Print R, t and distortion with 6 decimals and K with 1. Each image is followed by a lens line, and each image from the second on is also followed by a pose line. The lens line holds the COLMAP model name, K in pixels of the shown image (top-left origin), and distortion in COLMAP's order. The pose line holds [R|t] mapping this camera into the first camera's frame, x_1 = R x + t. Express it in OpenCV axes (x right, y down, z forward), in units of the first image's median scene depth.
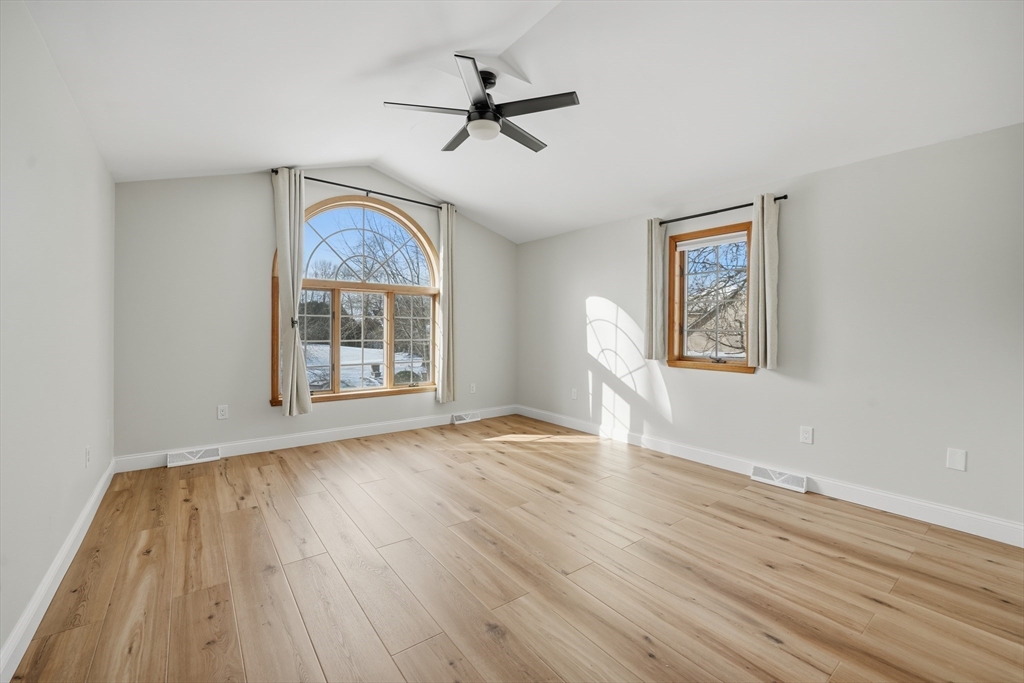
lens RADIAL K [[423.6, 0, 503.4], [0, 423.6, 324.5], [0, 0, 1]] dist [-0.001893, -0.000555]
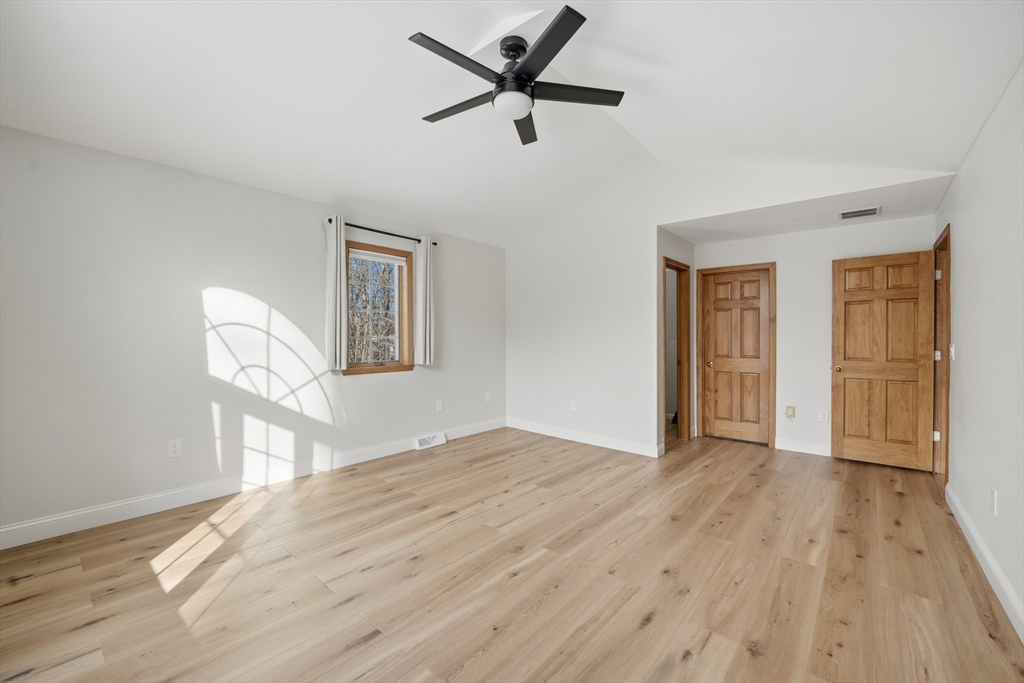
lens RADIAL K [[423.6, 0, 511.9], [0, 423.6, 343.1], [0, 0, 1]] dist [-0.001893, -0.000555]
pose [[-0.225529, -0.025218, 0.973910, -0.701422], [-0.011436, 0.999665, 0.023237, -0.001991], [-0.974169, -0.005897, -0.225741, 0.947056]]
